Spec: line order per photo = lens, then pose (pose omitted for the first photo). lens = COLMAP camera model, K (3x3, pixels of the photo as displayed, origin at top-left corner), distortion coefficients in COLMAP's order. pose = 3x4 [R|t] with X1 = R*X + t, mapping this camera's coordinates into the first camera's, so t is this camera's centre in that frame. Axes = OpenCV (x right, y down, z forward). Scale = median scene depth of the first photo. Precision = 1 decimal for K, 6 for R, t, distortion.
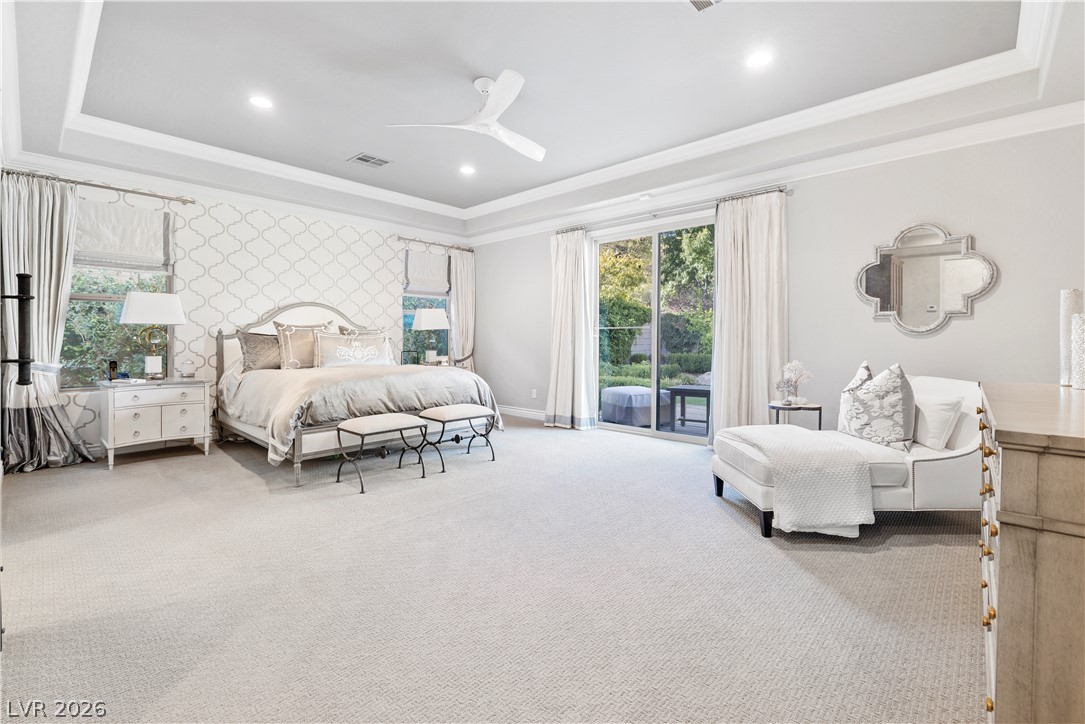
lens RADIAL K [[470.7, 0, 550.0], [0, 470.7, 340.9], [0, 0, 1]] dist [0.000827, 0.000042]
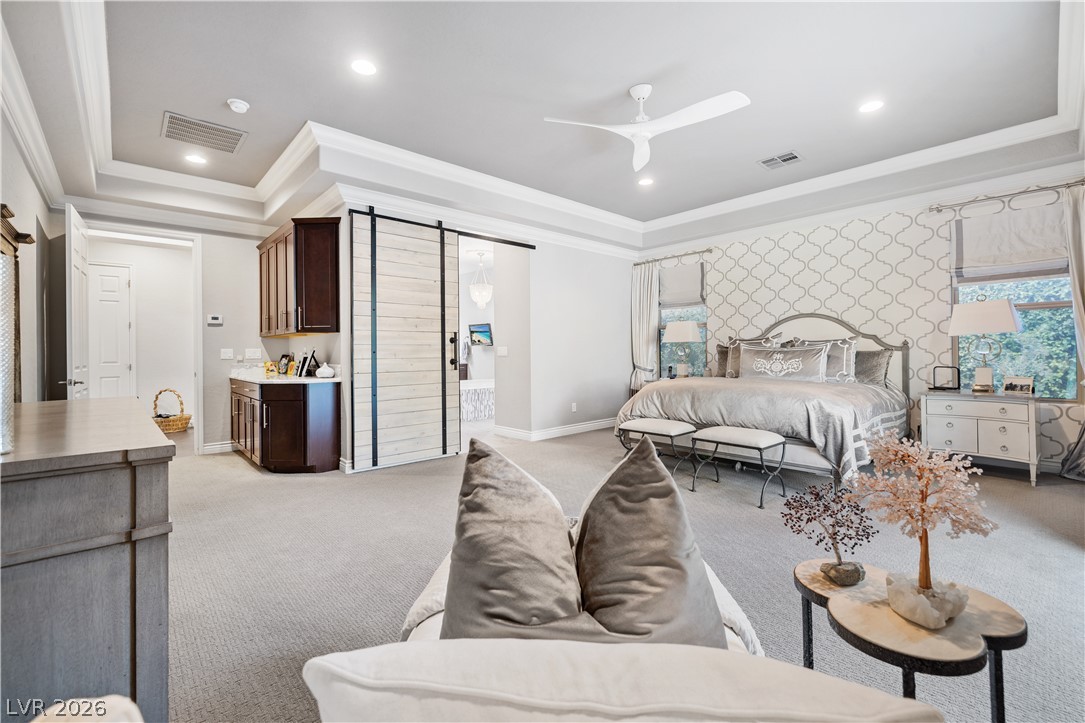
lens RADIAL K [[470.7, 0, 545.8], [0, 470.7, 353.8], [0, 0, 1]] dist [0.000827, 0.000042]
pose [[-0.092148, 0.000719, -0.995745, 0.560956], [0.006550, 0.999979, 0.000116, -0.001973], [0.995724, -0.006512, -0.092151, 0.589178]]
